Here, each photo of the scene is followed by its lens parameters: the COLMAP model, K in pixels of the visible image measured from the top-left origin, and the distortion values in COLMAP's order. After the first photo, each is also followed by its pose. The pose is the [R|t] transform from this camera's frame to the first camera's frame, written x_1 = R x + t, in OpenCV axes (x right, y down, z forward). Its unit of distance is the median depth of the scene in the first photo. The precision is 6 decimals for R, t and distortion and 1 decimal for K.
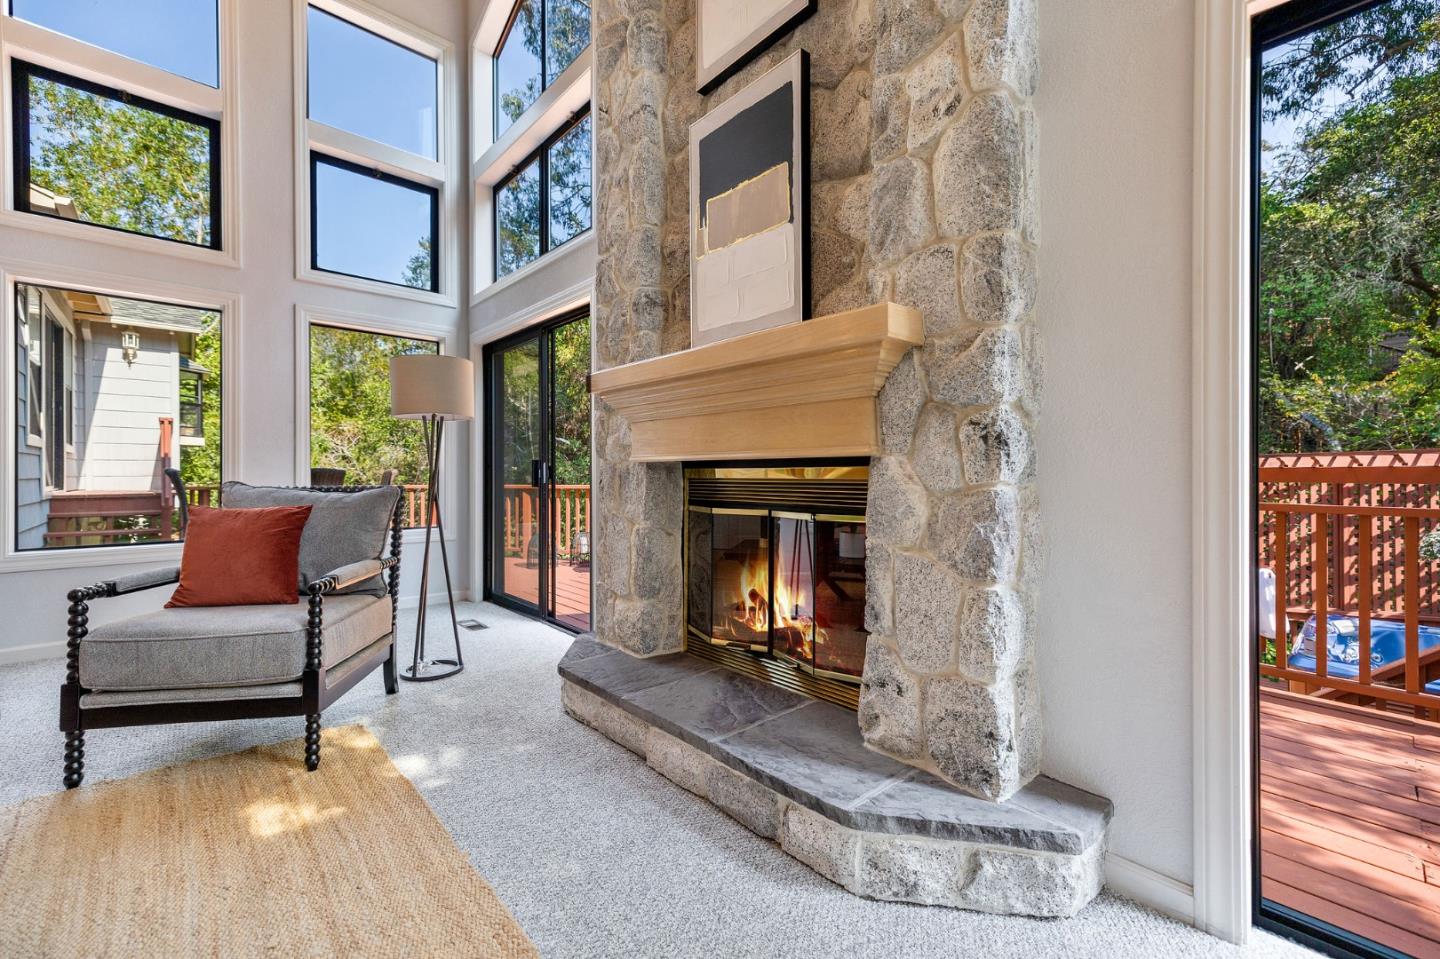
lens RADIAL K [[612.4, 0, 715.1], [0, 612.4, 471.0], [0, 0, 1]] dist [-0.003180, 0.001128]
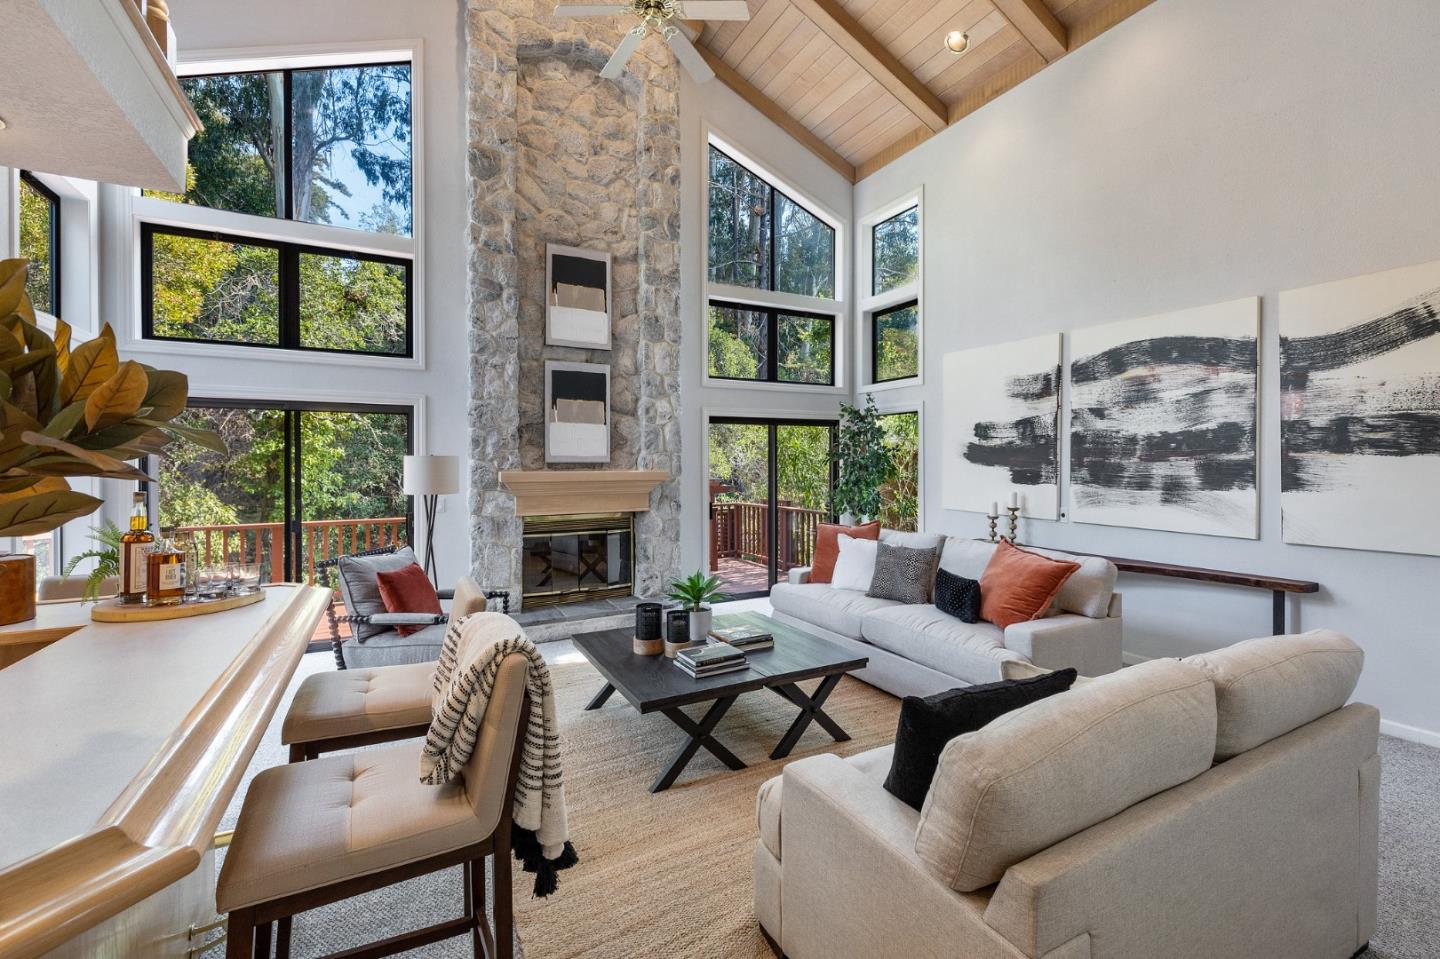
lens RADIAL K [[612.4, 0, 712.8], [0, 612.4, 466.8], [0, 0, 1]] dist [-0.003180, 0.001128]
pose [[0.273966, -0.017387, 0.961582, -2.324479], [0.002770, 0.999847, 0.017290, -0.261039], [-0.961735, -0.002073, 0.273973, -0.203365]]
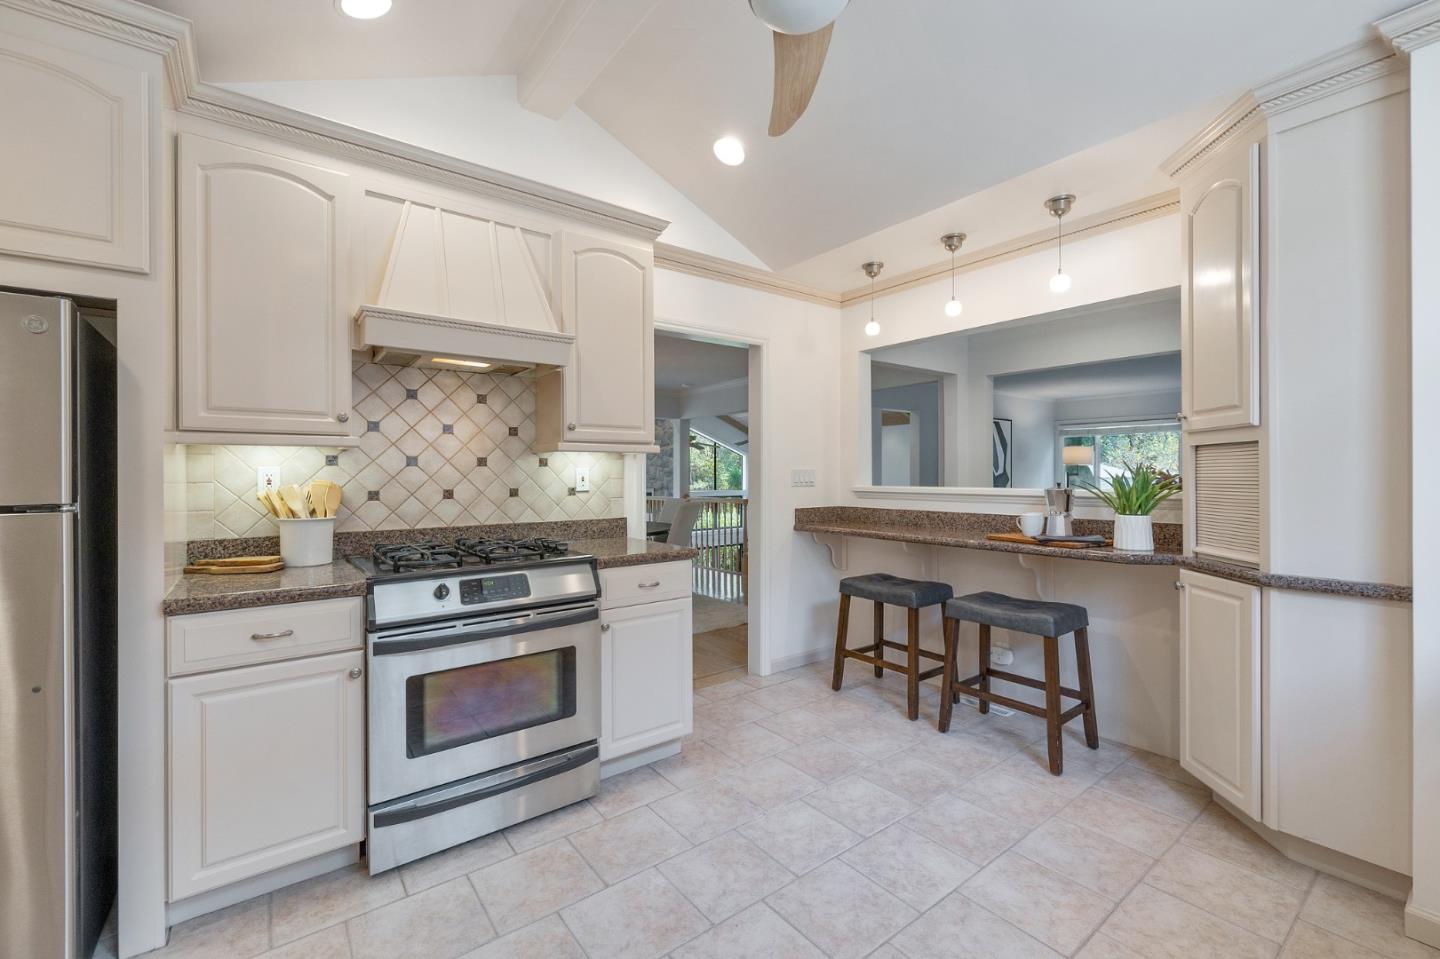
lens RADIAL K [[612.4, 0, 719.6], [0, 612.4, 473.0], [0, 0, 1]] dist [-0.003180, 0.001128]
pose [[0.094918, -0.011301, 0.995421, -6.262649], [0.005058, 0.999928, 0.010870, -1.384157], [-0.995472, 0.004003, 0.094969, -0.355563]]
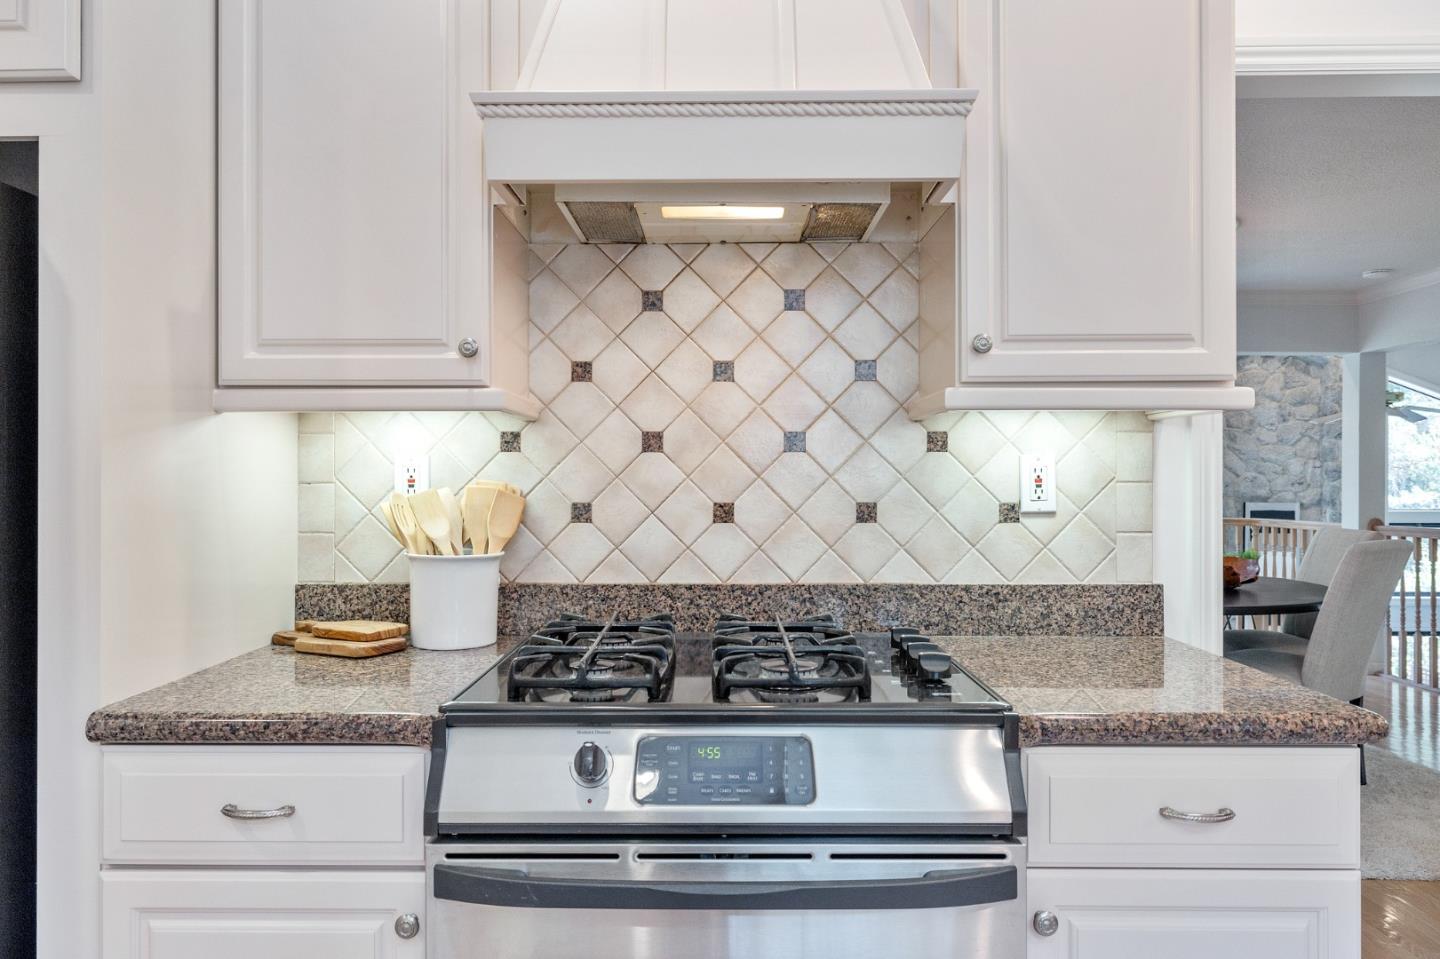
lens RADIAL K [[964.7, 0, 710.6], [0, 964.7, 479.4], [0, 0, 1]] dist [-0.003211, 0.010473]
pose [[0.688186, -0.015435, 0.725370, -5.720847], [0.008868, 0.999878, 0.012863, -1.372931], [-0.725480, -0.002419, 0.688239, -0.296572]]
